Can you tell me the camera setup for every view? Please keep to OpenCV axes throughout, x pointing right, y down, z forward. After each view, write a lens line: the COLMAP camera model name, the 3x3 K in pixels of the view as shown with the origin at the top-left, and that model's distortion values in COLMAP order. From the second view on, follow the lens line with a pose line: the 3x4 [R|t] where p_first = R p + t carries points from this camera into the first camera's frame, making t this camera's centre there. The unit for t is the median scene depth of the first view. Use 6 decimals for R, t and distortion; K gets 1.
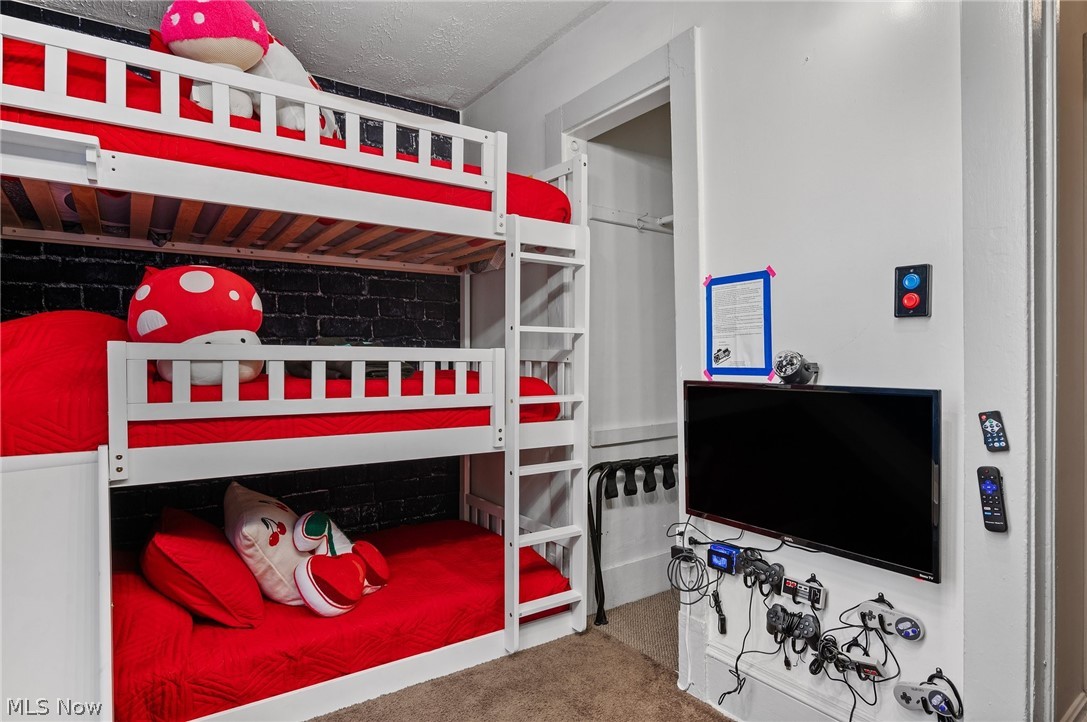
lens RADIAL K [[600.0, 0, 542.9], [0, 600.0, 368.8], [0, 0, 1]] dist [-0.005332, -0.001942]
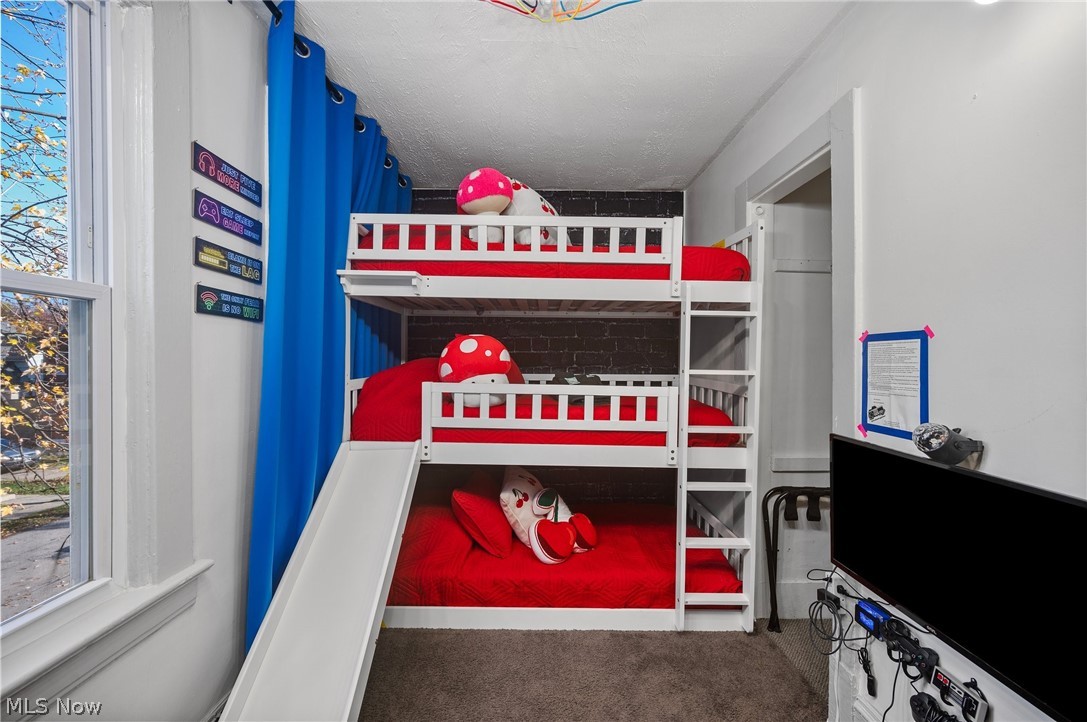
lens RADIAL K [[430.6, 0, 542.8], [0, 430.6, 359.5], [0, 0, 1]] dist [0.000292, 0.000161]
pose [[0.830013, 0.017403, -0.557473, 0.222204], [-0.022733, 0.999738, -0.002638, -0.090377], [0.557281, 0.014862, 0.830191, 0.094817]]
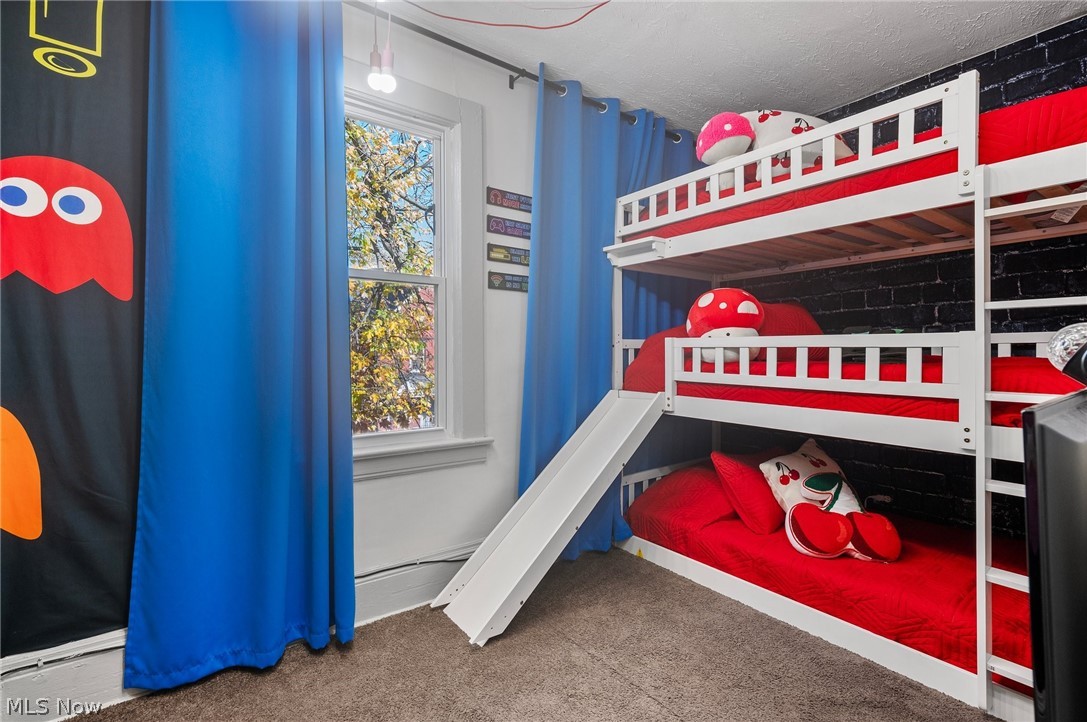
lens RADIAL K [[497.3, 0, 541.4], [0, 497.3, 350.2], [0, 0, 1]] dist [-0.003113, 0.000448]
pose [[0.027388, 0.002407, -0.999622, 0.651878], [-0.008674, 0.999960, 0.002170, -0.004748], [0.999587, 0.008611, 0.027408, 0.422014]]
